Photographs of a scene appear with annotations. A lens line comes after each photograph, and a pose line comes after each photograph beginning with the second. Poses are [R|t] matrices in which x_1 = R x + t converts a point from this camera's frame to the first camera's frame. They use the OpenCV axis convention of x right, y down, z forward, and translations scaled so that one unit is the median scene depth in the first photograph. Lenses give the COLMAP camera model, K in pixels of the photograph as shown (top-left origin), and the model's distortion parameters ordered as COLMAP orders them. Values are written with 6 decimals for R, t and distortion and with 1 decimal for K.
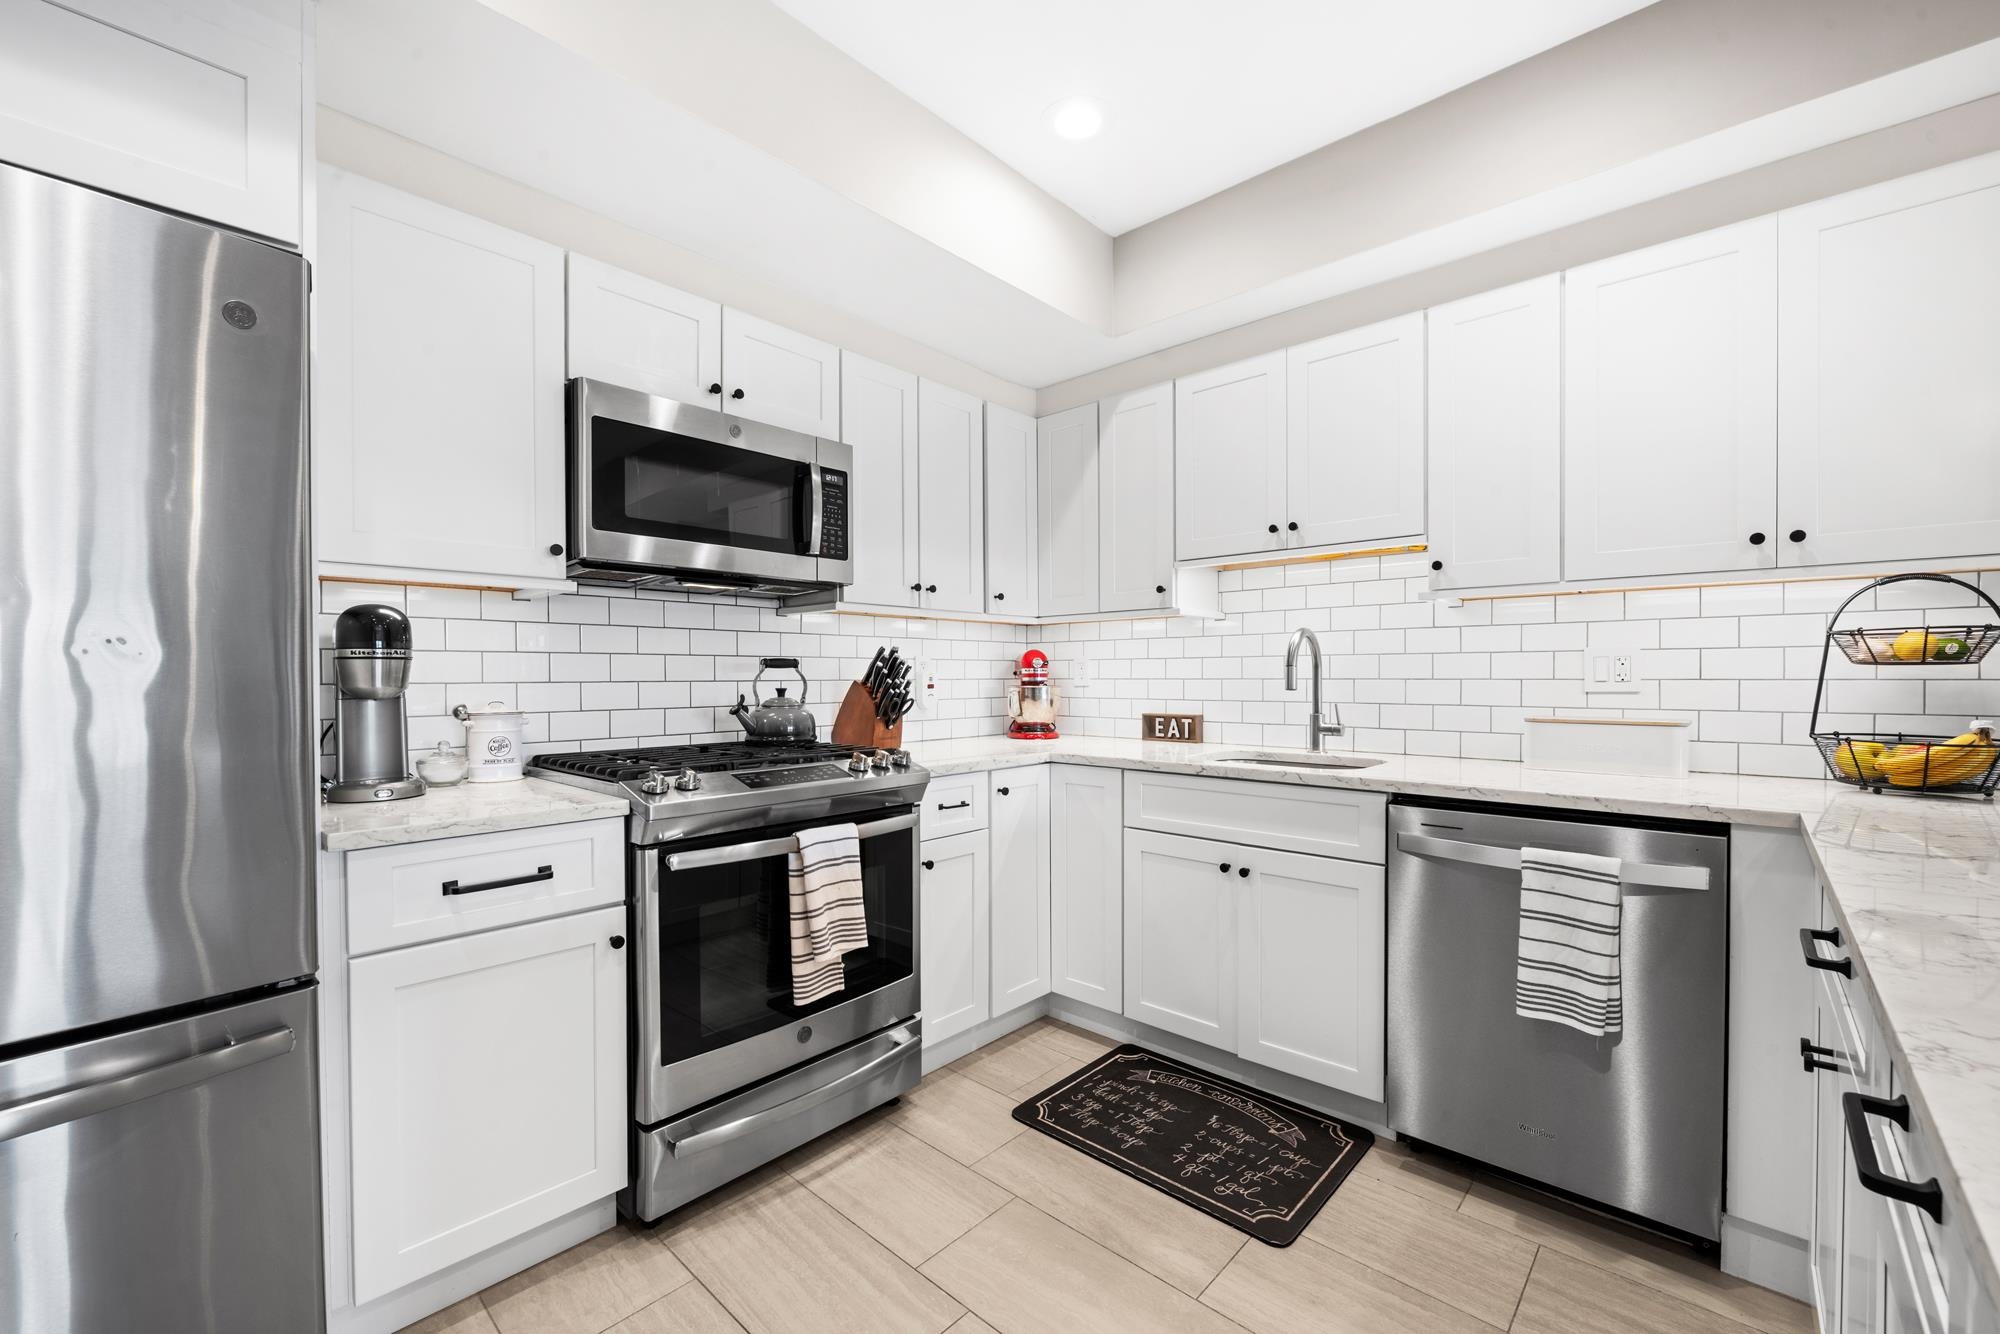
lens RADIAL K [[810.1, 0, 1004.1], [0, 810.1, 685.5], [0, 0, 1]] dist [-0.006906, -0.000320]
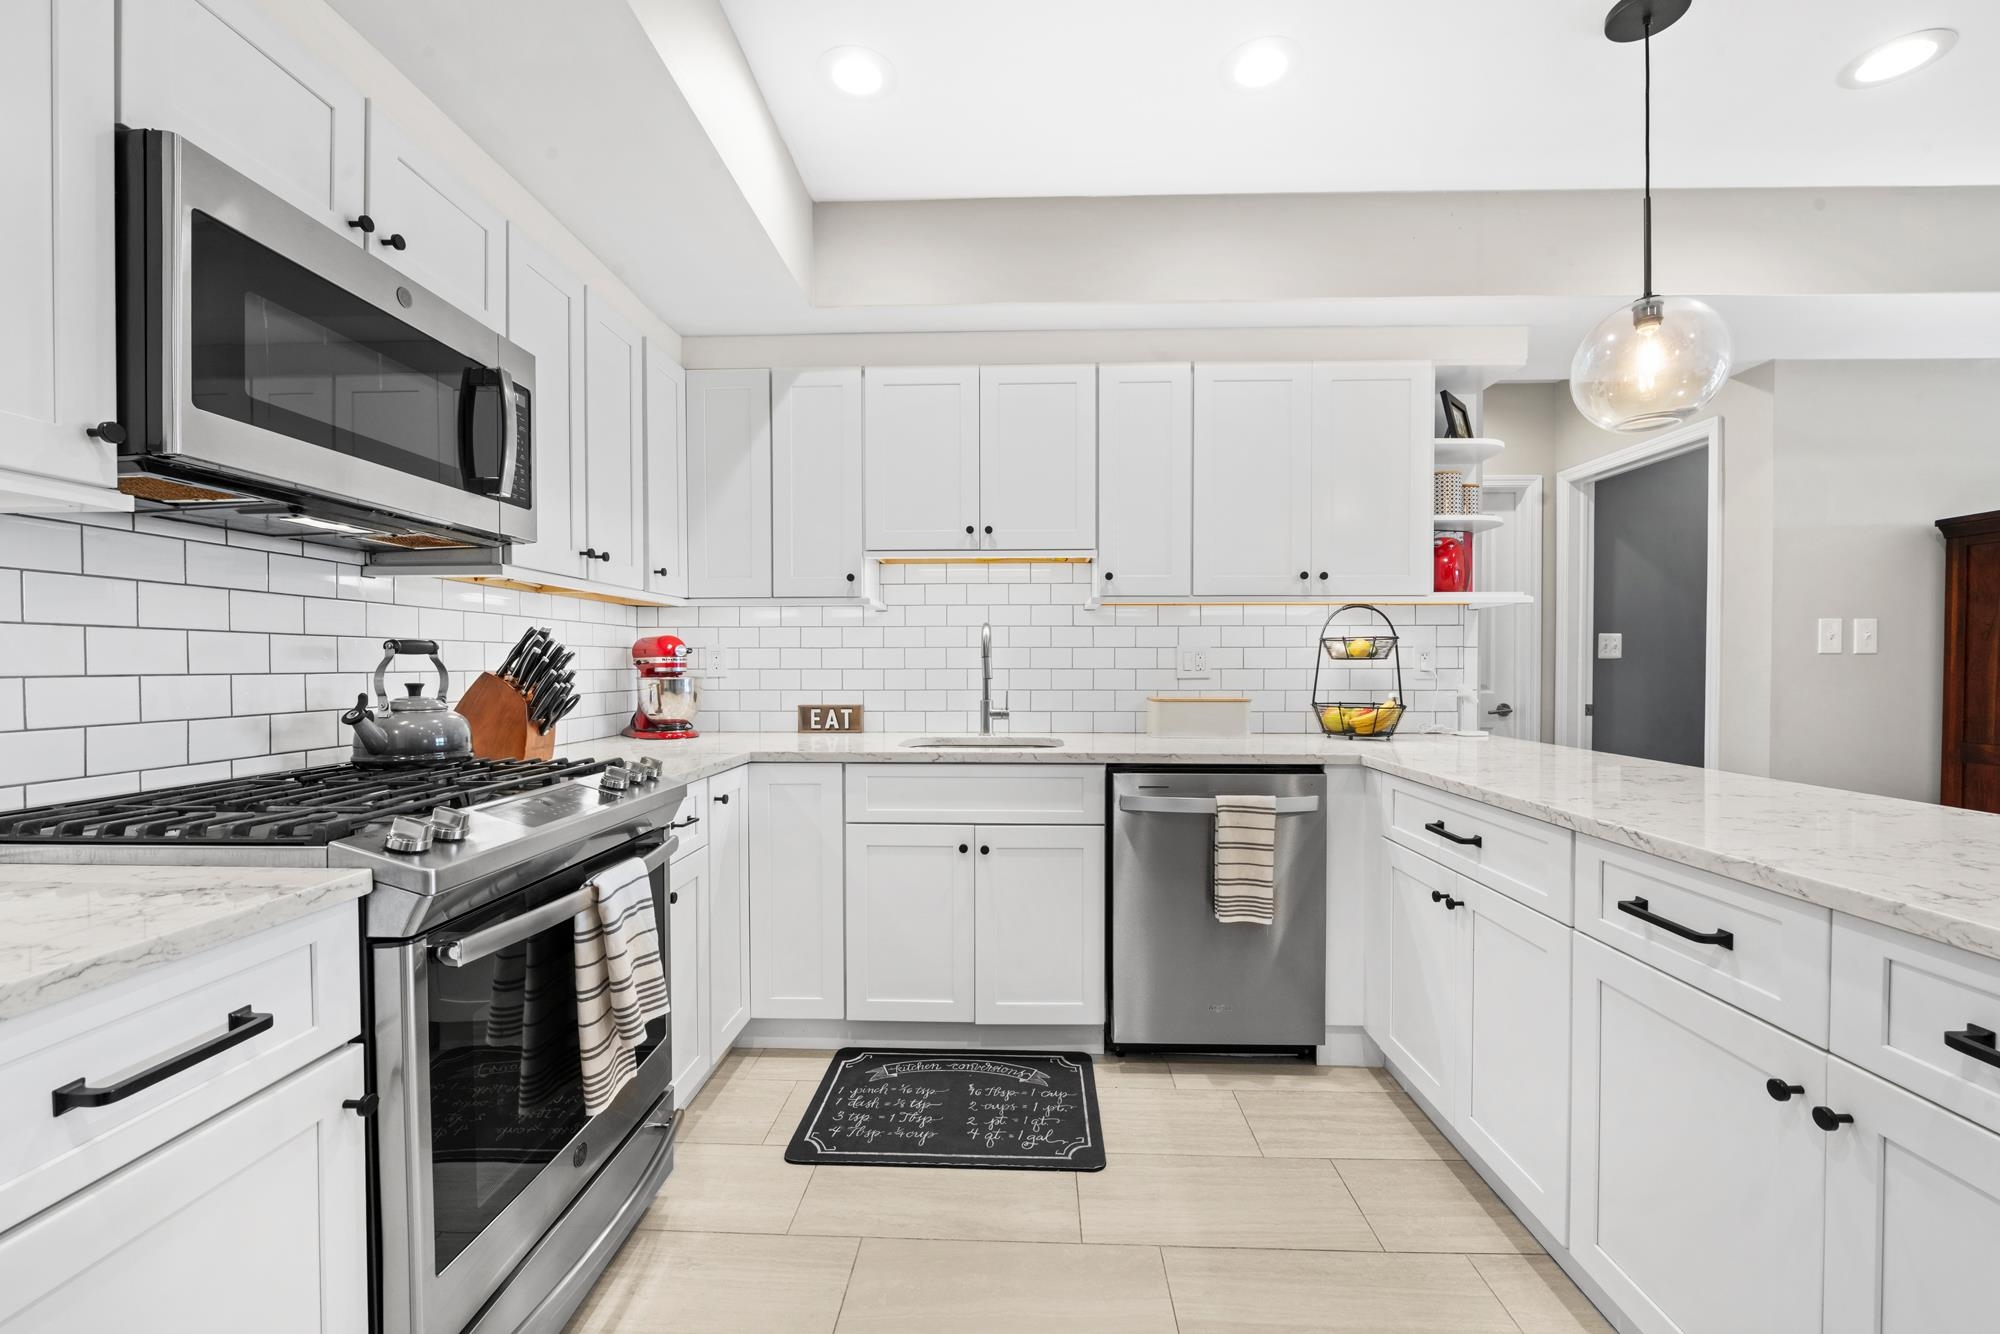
lens RADIAL K [[804.9, 0, 1003.5], [0, 804.9, 675.8], [0, 0, 1]] dist [-0.005870, -0.001007]
pose [[0.761593, -0.007148, 0.648016, -0.369903], [0.006504, 0.999973, 0.003387, -0.002420], [-0.648023, 0.001635, 0.761619, 0.171797]]
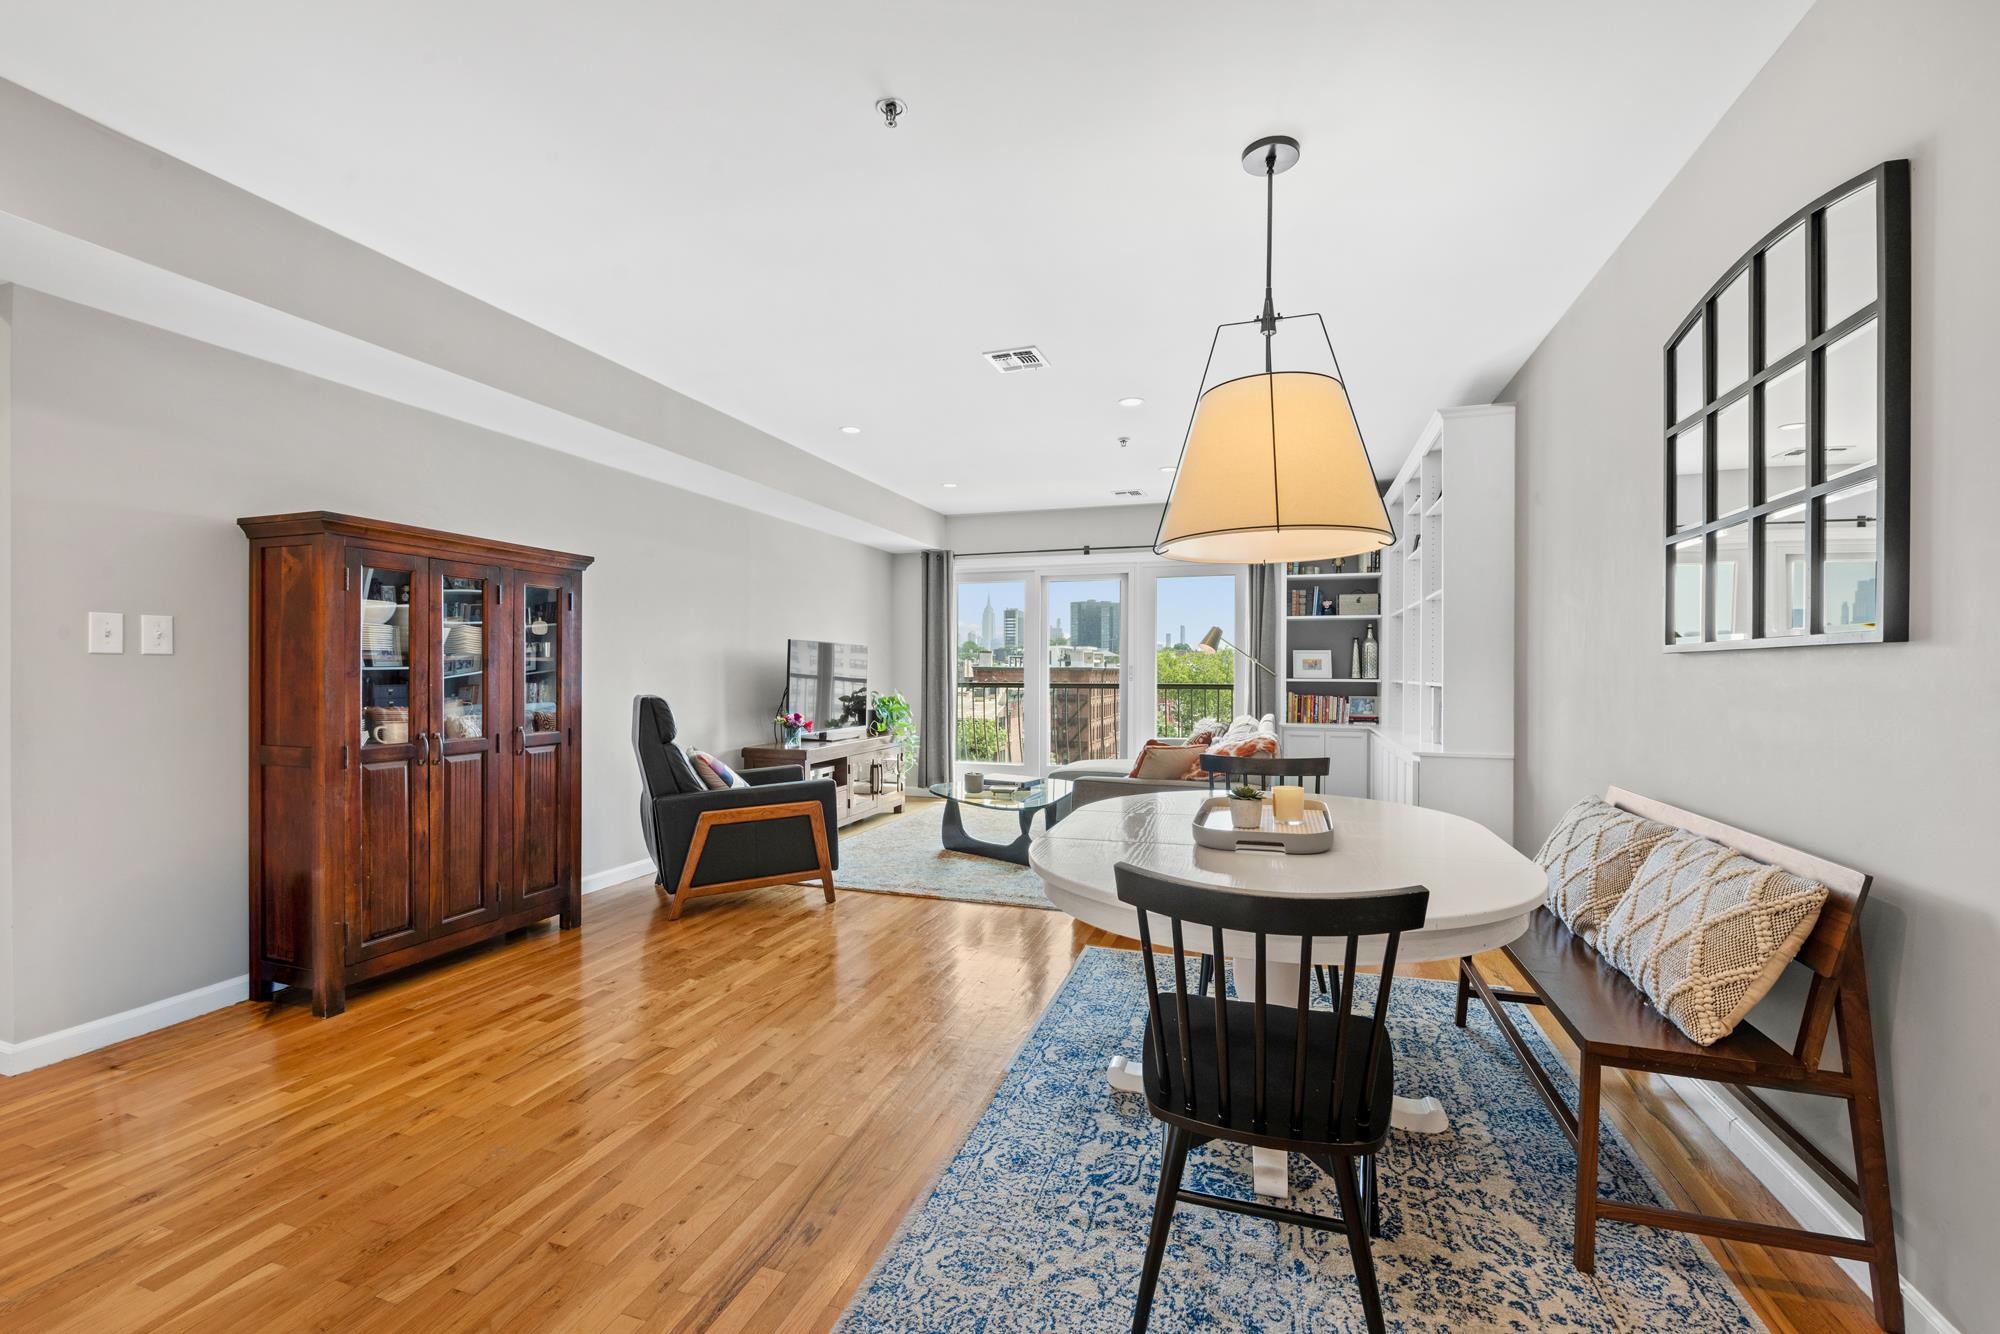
lens RADIAL K [[834.6, 0, 1002.8], [0, 834.6, 674.1], [0, 0, 1]] dist [-0.007477, -0.003418]
pose [[-0.405730, -0.002684, 0.913989, -0.058383], [0.007501, 0.999952, 0.006267, 0.006095], [-0.913962, 0.009398, -0.405690, -0.397091]]
